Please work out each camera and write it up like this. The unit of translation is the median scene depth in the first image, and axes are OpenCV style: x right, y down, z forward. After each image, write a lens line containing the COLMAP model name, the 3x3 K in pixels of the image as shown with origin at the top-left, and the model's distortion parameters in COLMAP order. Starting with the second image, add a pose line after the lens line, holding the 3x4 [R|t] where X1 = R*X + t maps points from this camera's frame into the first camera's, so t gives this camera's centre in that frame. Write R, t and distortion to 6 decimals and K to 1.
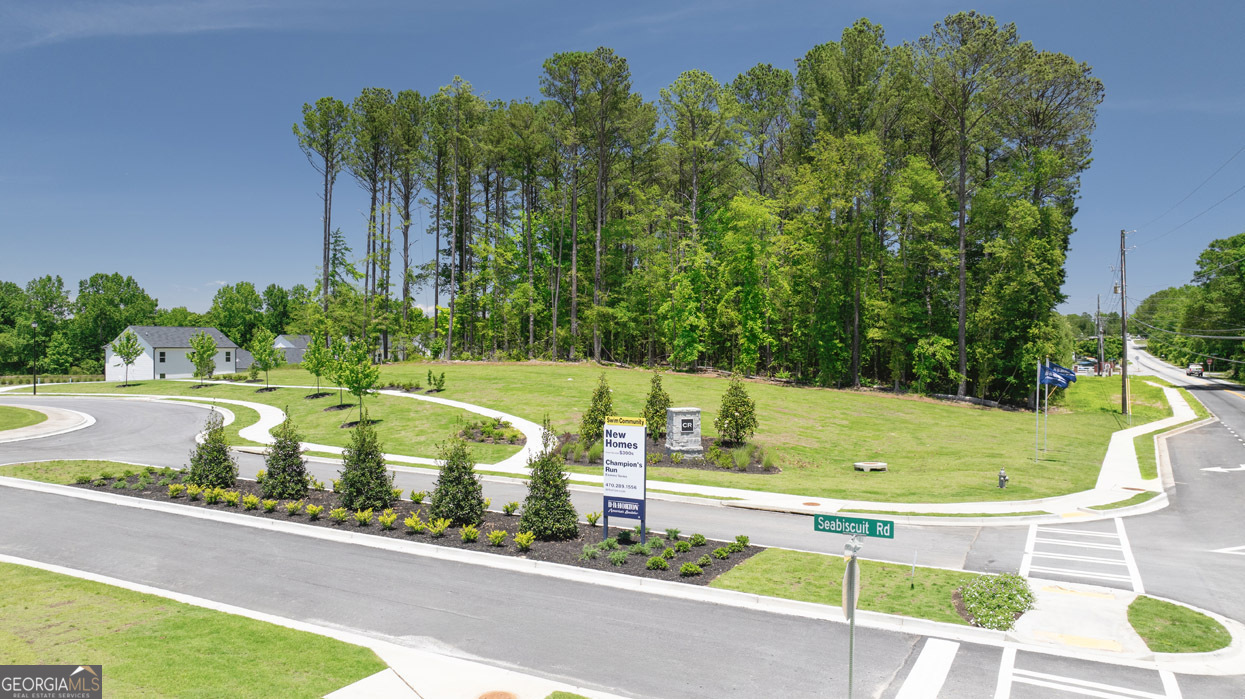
lens RADIAL K [[877.9, 0, 622.5], [0, 877.9, 349.5], [0, 0, 1]] dist [-0.020061, 0.006307]
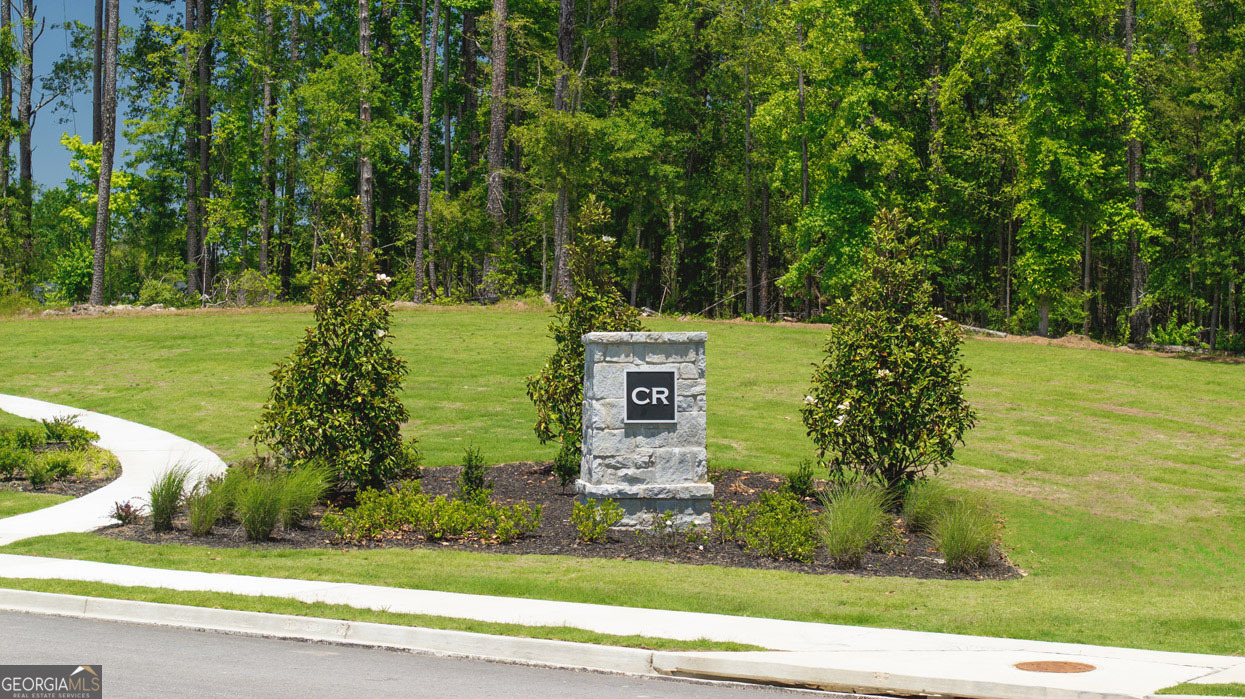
lens RADIAL K [[2507.9, 0, 622.5], [0, 2507.9, 349.5], [0, 0, 1]] dist [-0.154759, 0.318261]
pose [[0.996697, -0.000704, -0.081210, 0.076937], [-0.000357, 0.999915, -0.013051, 0.051282], [0.081212, 0.013037, 0.996612, 0.180956]]
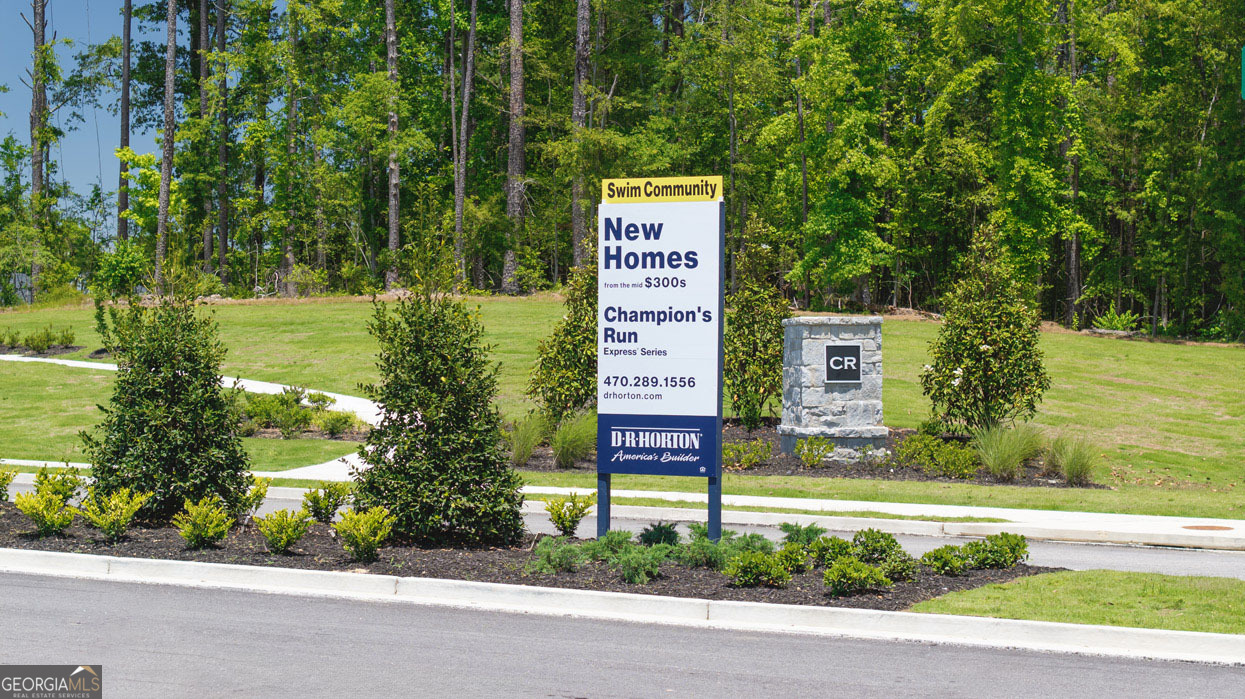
lens RADIAL K [[2507.9, 0, 622.5], [0, 2507.9, 349.5], [0, 0, 1]] dist [-0.154759, 0.318261]
pose [[0.999913, -0.000512, -0.013210, 0.000304], [0.000392, 0.999959, -0.009078, 0.055890], [0.013214, 0.009072, 0.999872, 0.012334]]
